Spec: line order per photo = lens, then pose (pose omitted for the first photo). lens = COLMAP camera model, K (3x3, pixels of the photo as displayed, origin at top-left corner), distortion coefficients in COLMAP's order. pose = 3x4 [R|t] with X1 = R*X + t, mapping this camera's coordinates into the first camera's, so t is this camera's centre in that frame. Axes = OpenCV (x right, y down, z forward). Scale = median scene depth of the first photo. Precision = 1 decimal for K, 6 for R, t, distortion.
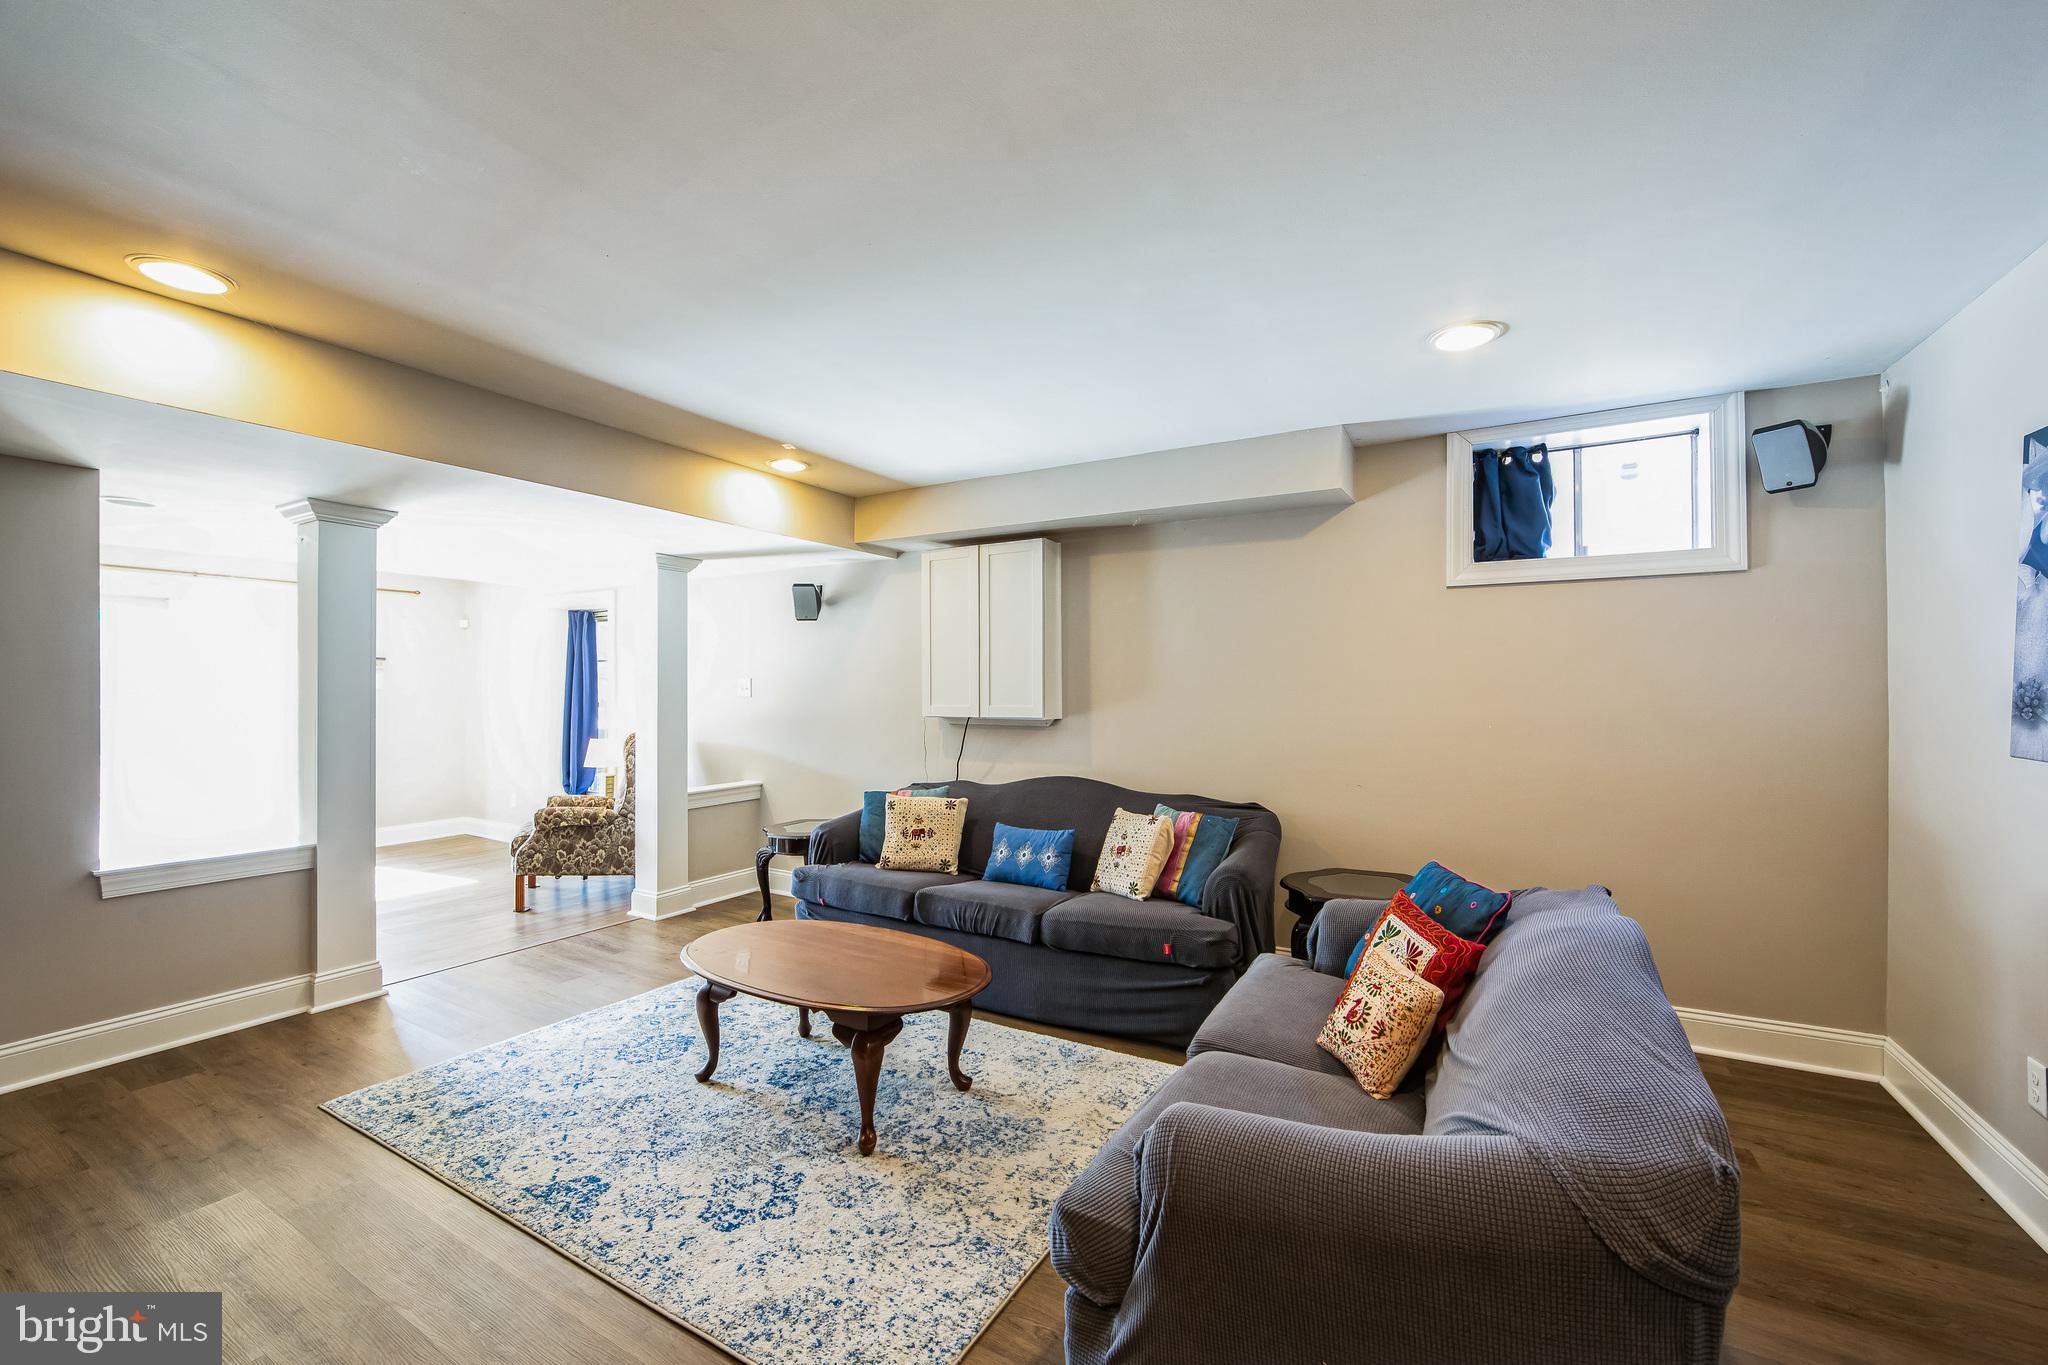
lens RADIAL K [[810.4, 0, 1024.0], [0, 810.4, 682.5], [0, 0, 1]] dist [-0.002834, -0.000081]
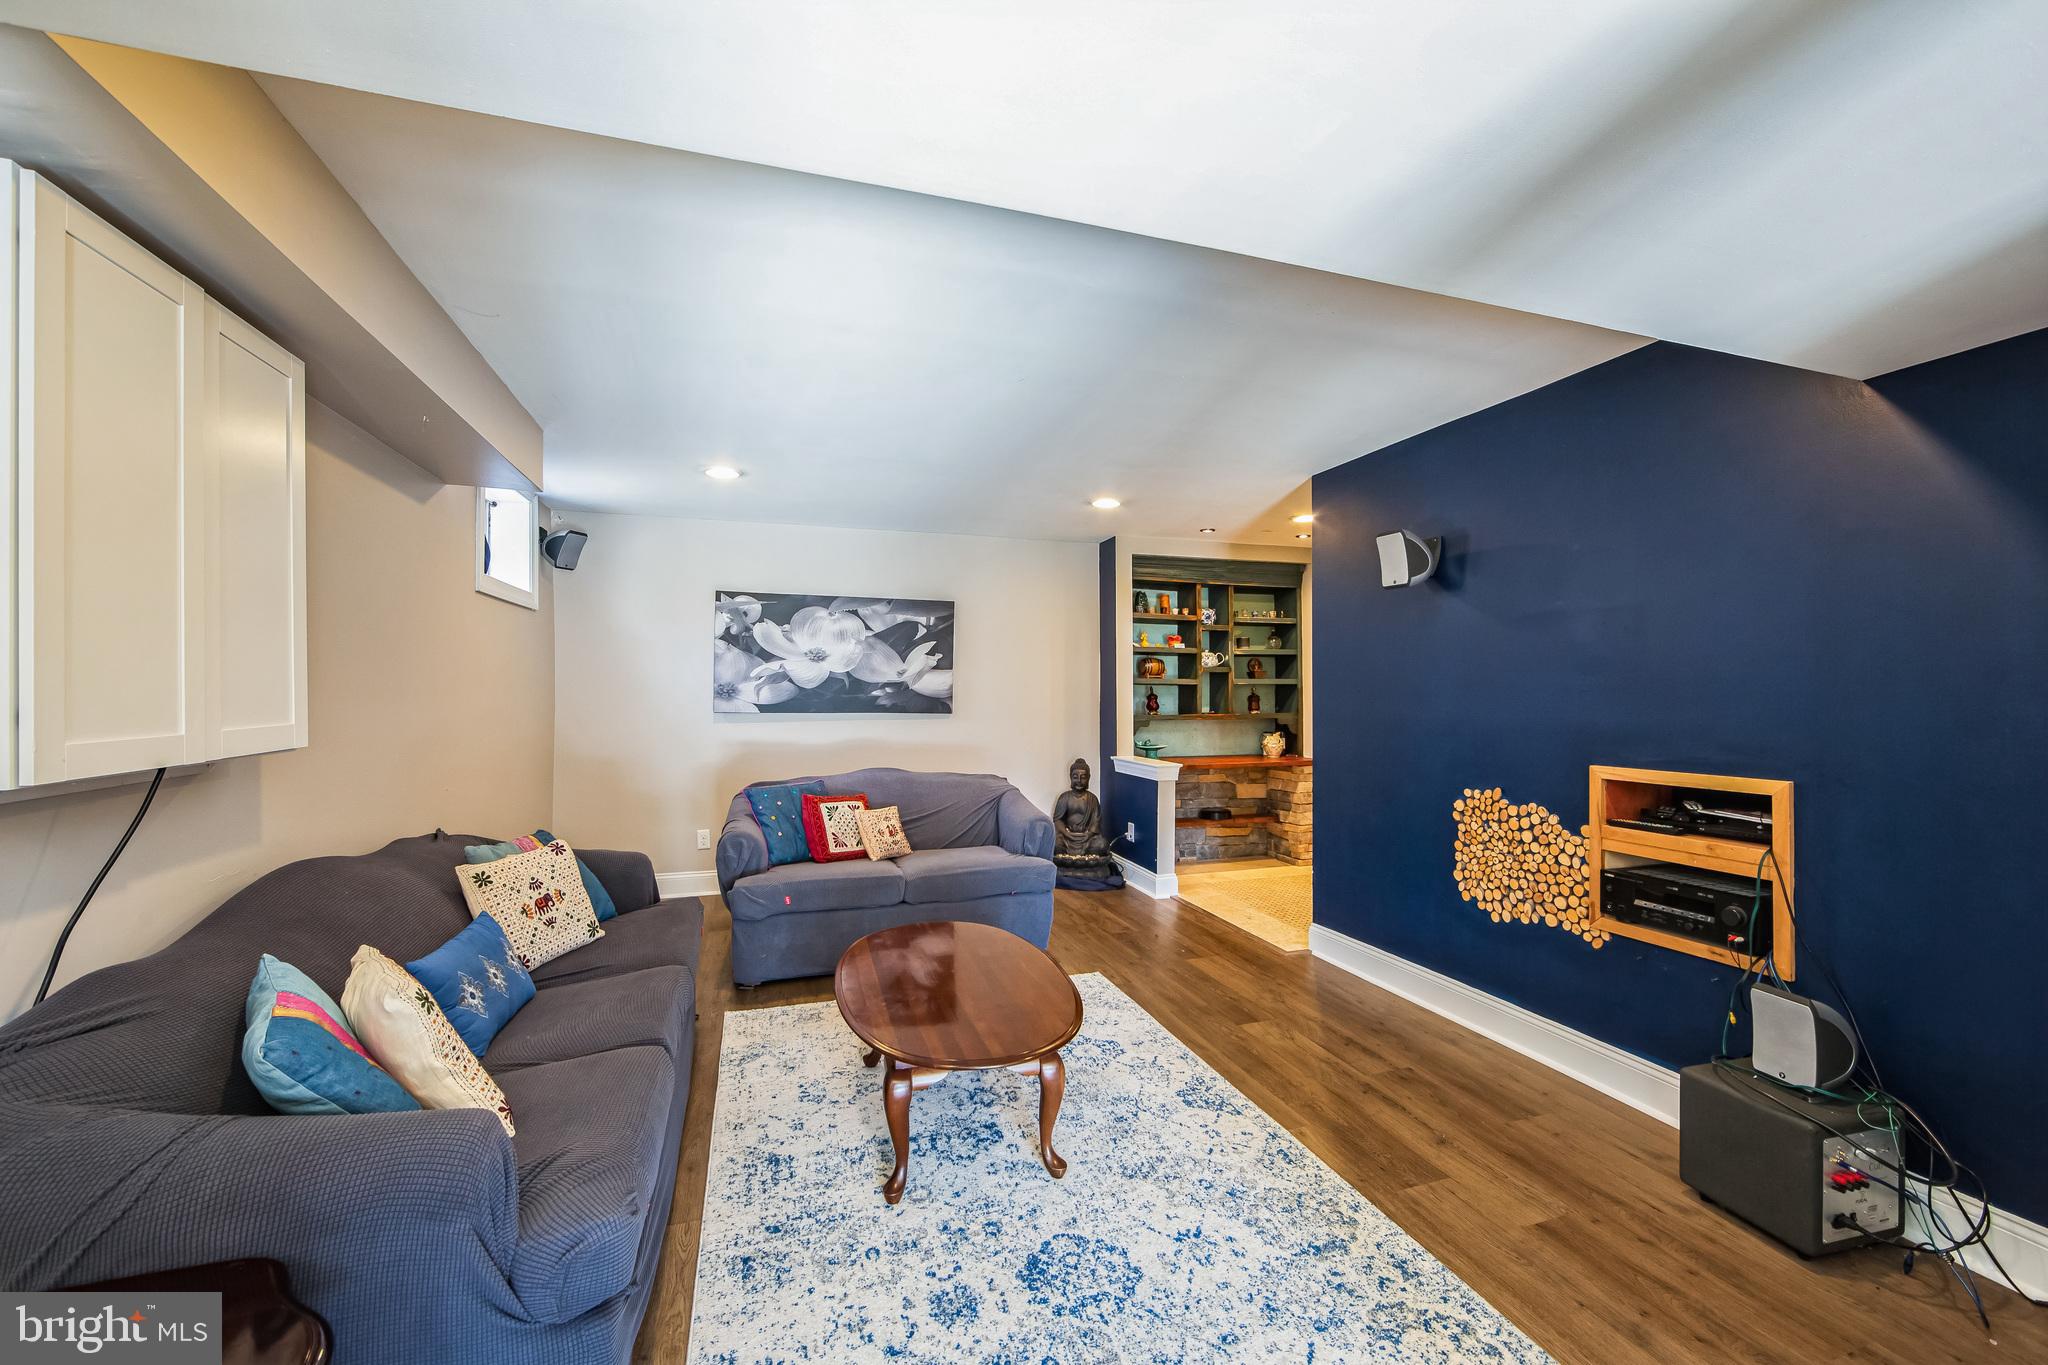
lens RADIAL K [[810.4, 0, 1024.0], [0, 810.4, 682.5], [0, 0, 1]] dist [-0.002834, -0.000081]
pose [[-0.746298, 0.002766, 0.665607, -1.051052], [-0.006654, 0.999910, -0.011616, 0.017182], [-0.665579, -0.013098, -0.746212, 1.885158]]
